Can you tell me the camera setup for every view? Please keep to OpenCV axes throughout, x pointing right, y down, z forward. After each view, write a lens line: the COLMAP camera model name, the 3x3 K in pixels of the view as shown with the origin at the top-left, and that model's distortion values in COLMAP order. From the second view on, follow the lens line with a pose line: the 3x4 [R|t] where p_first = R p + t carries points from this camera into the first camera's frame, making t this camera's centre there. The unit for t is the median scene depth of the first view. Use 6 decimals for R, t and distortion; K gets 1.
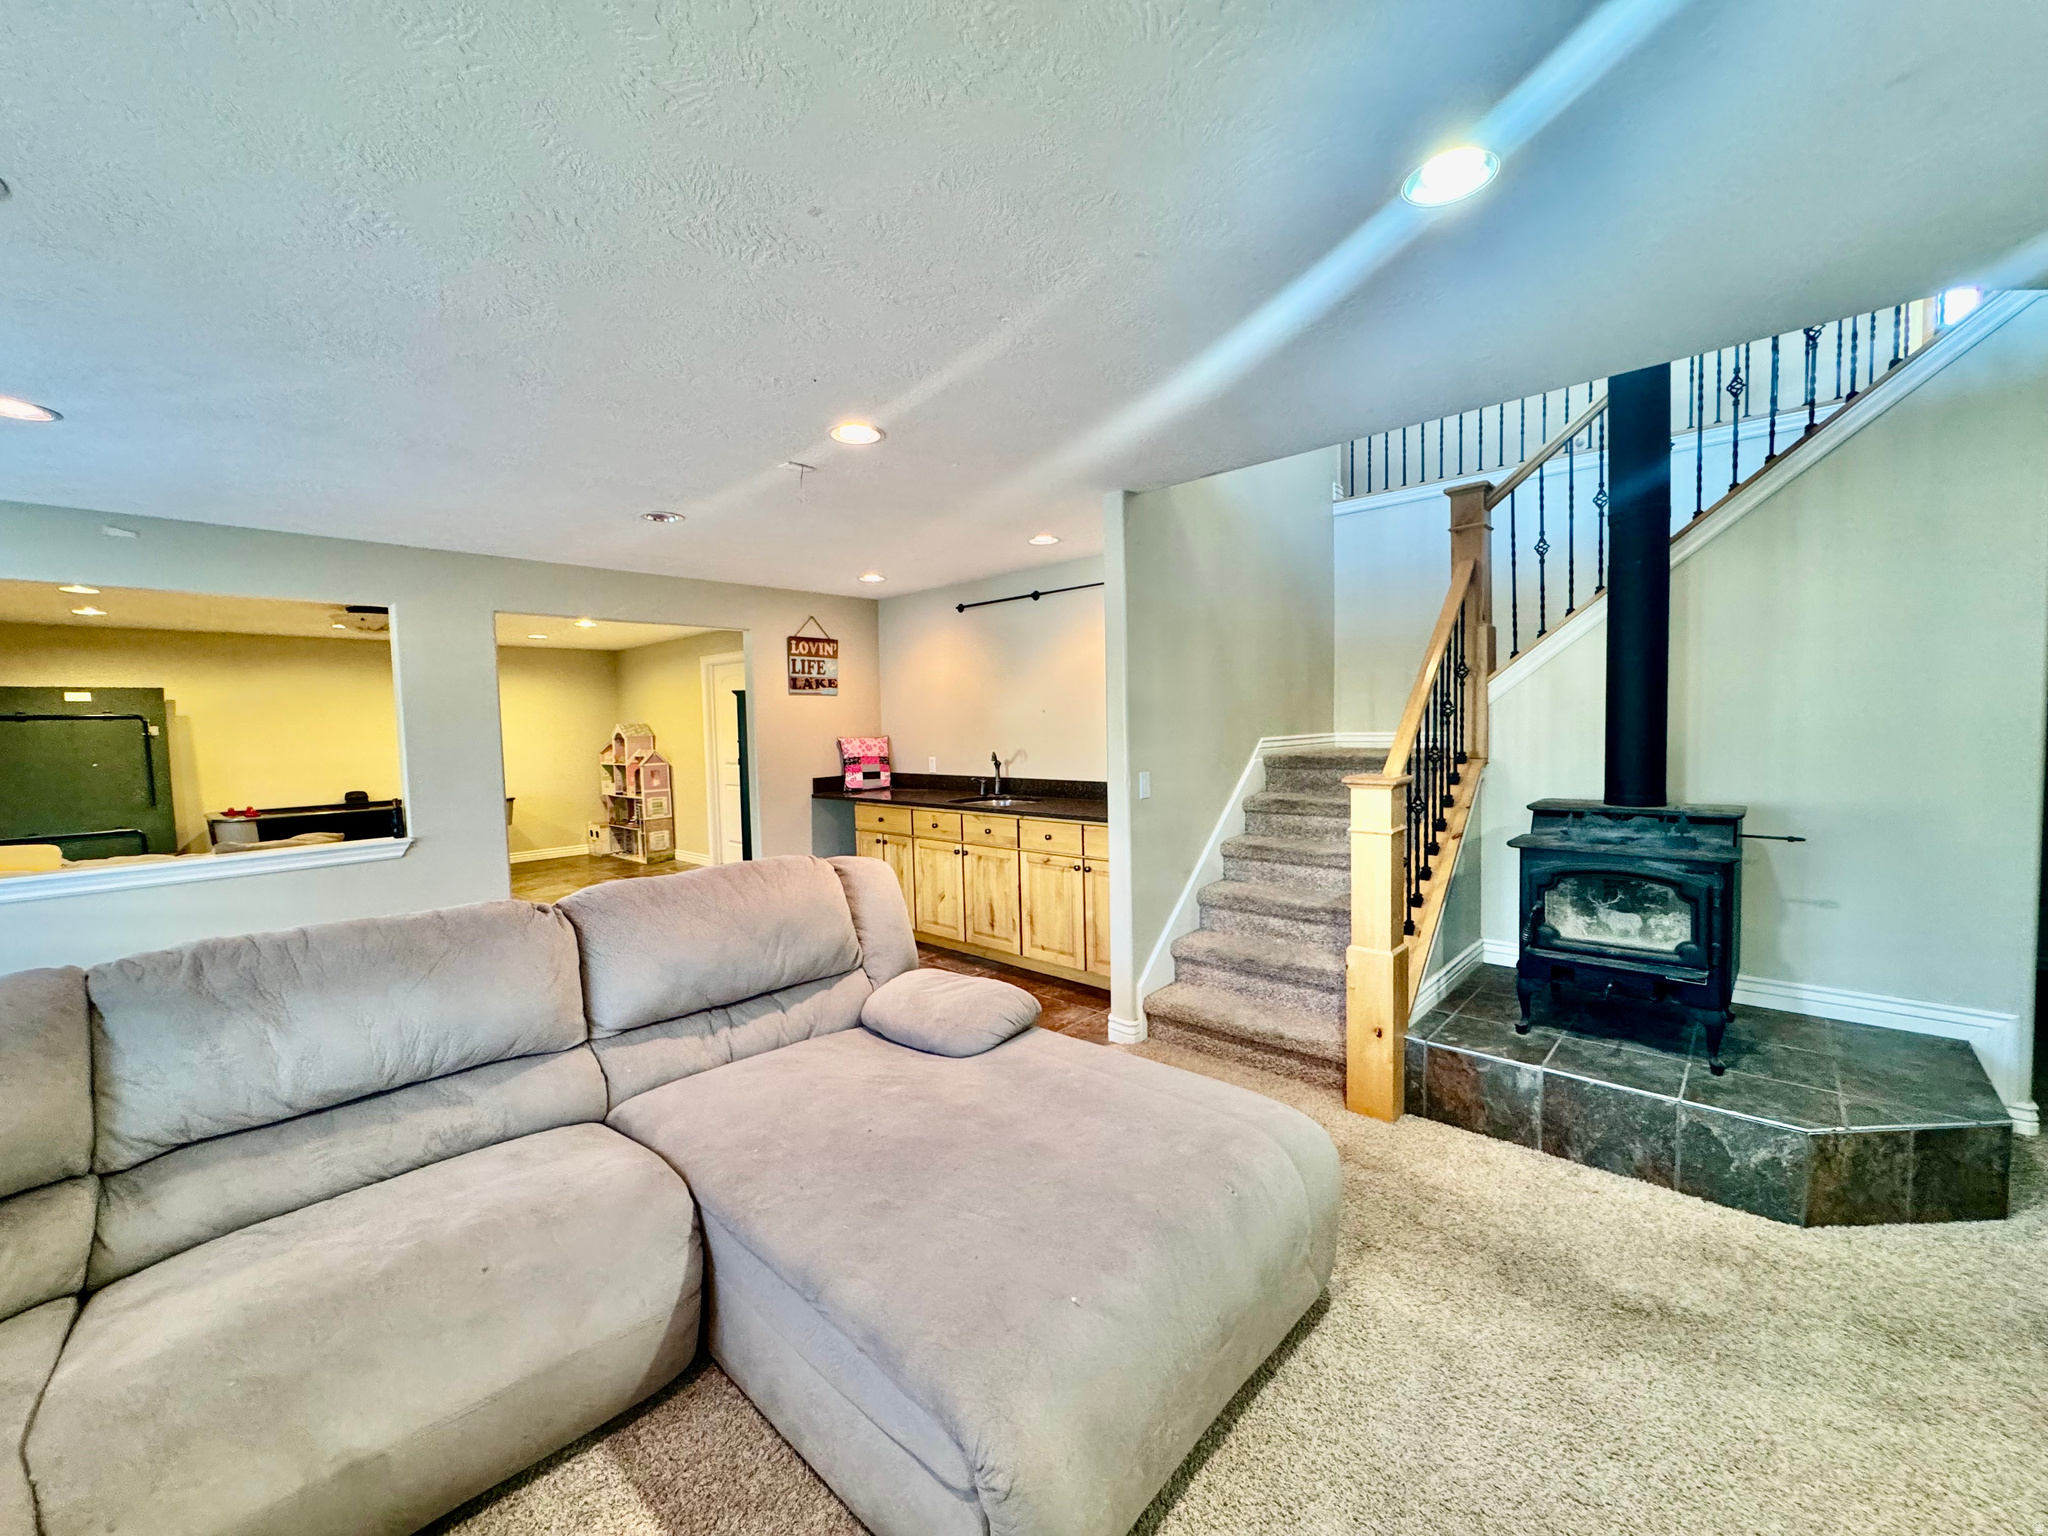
lens RADIAL K [[816.7, 0, 1023.4], [0, 816.7, 765.1], [0, 0, 1]] dist [-0.001394, -0.000126]
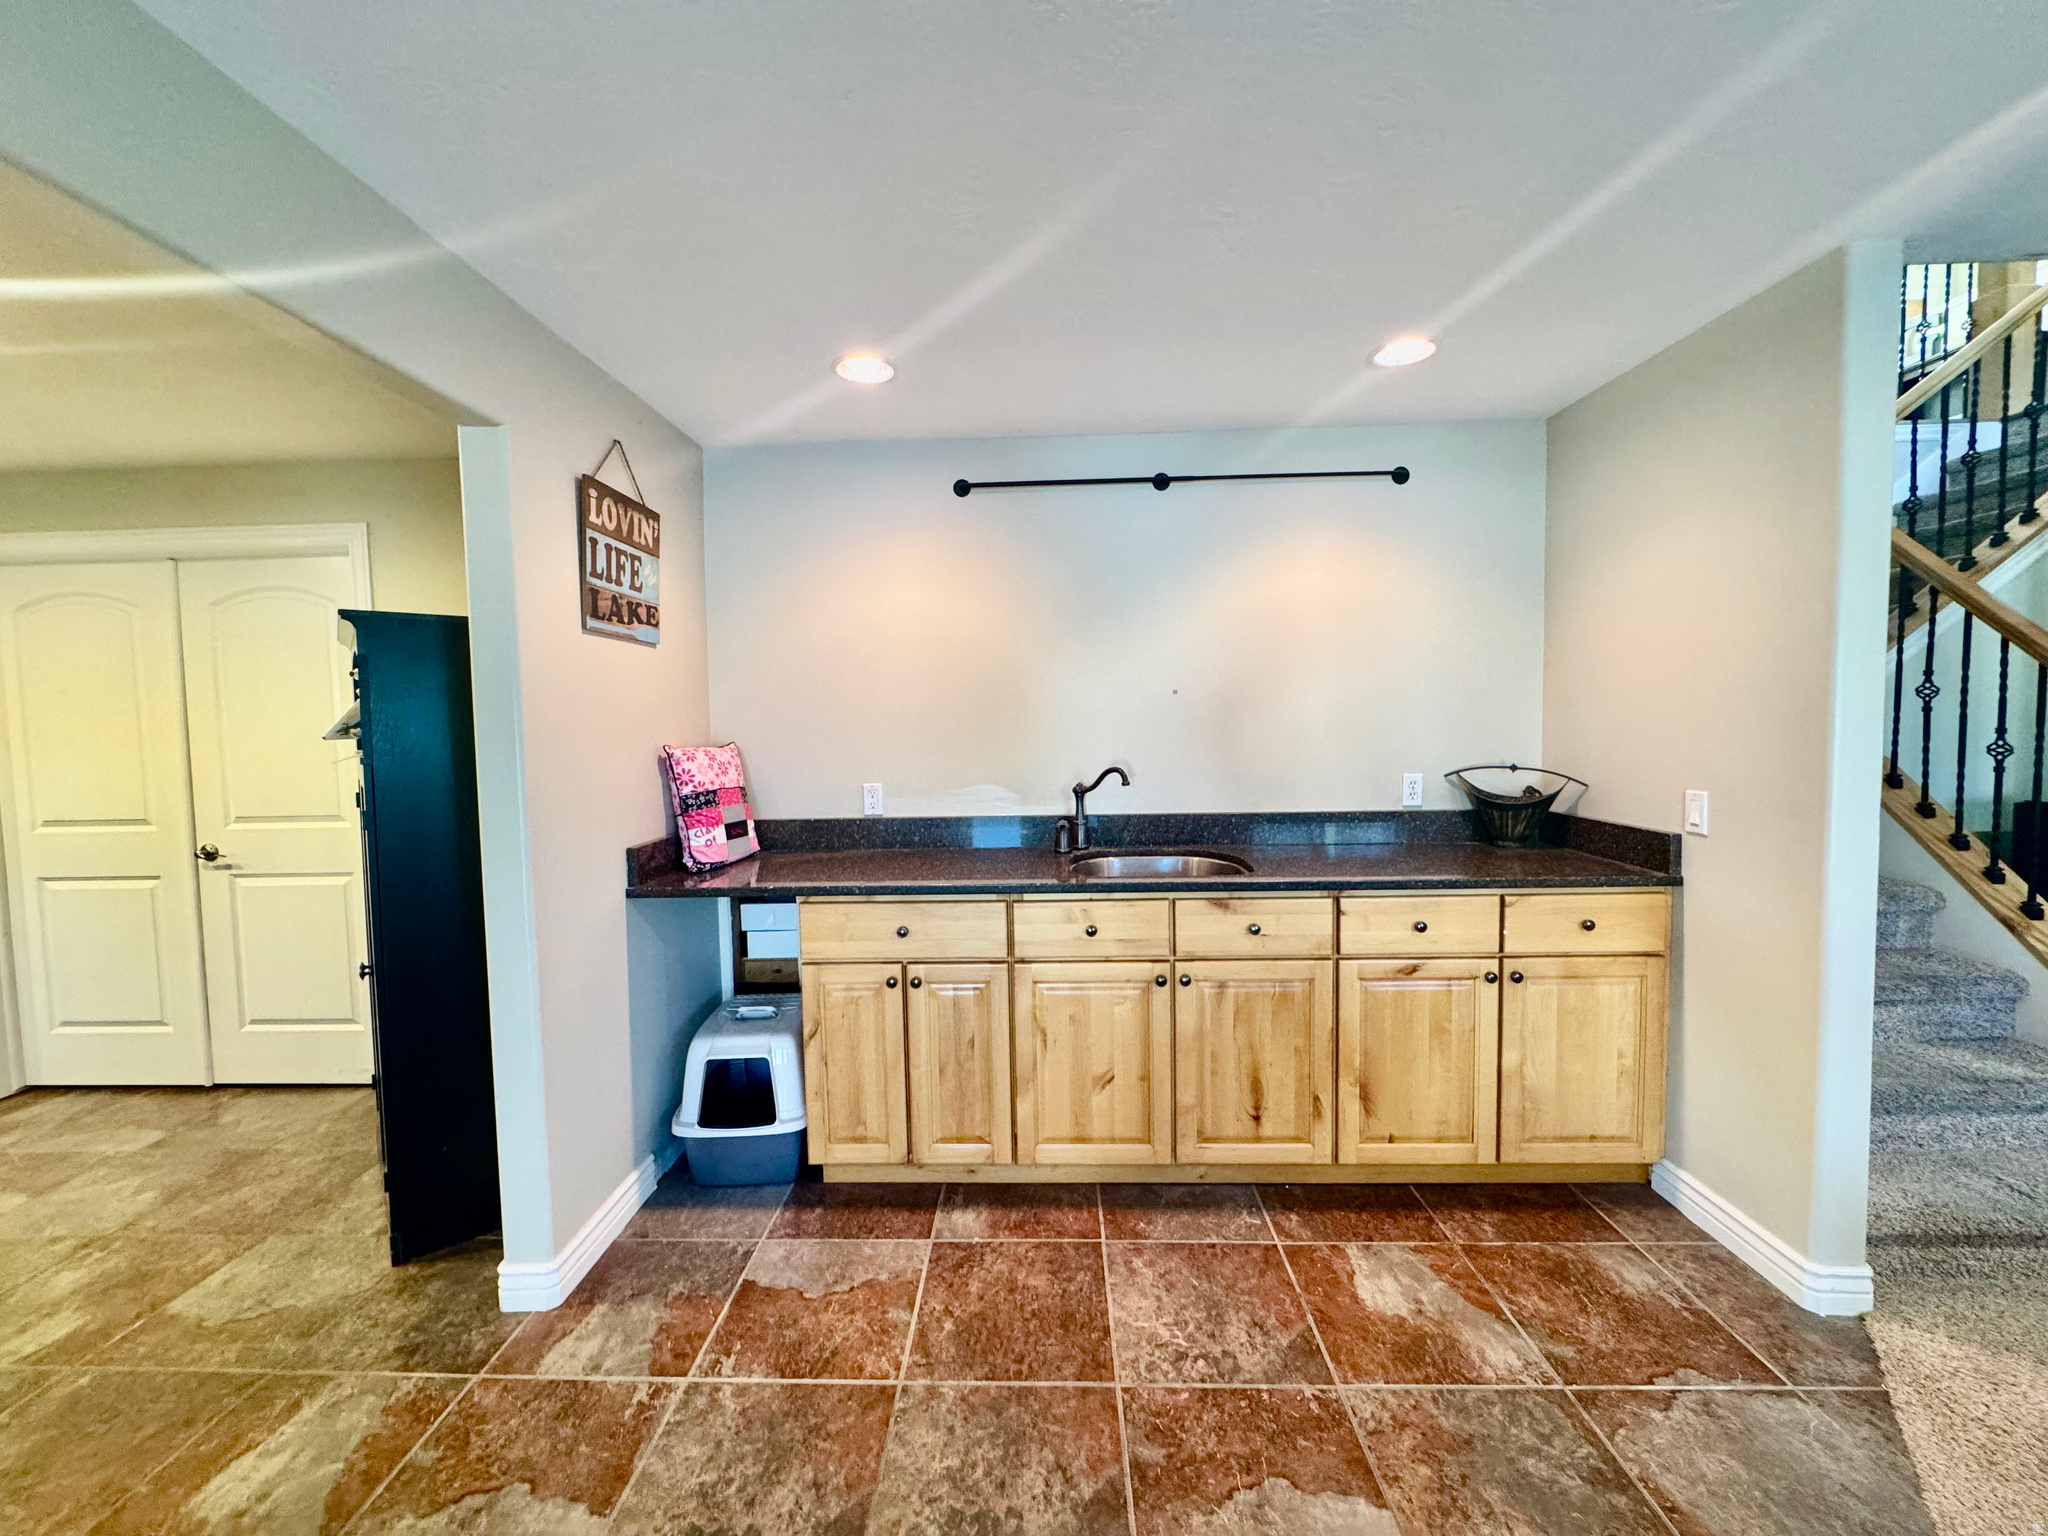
lens RADIAL K [[816.7, 0, 1023.4], [0, 816.7, 765.1], [0, 0, 1]] dist [-0.001394, -0.000126]
pose [[0.755172, -0.027703, 0.654941, -0.383562], [0.035697, 0.999362, 0.001112, -0.018971], [-0.654554, 0.022540, 0.755679, 0.592436]]
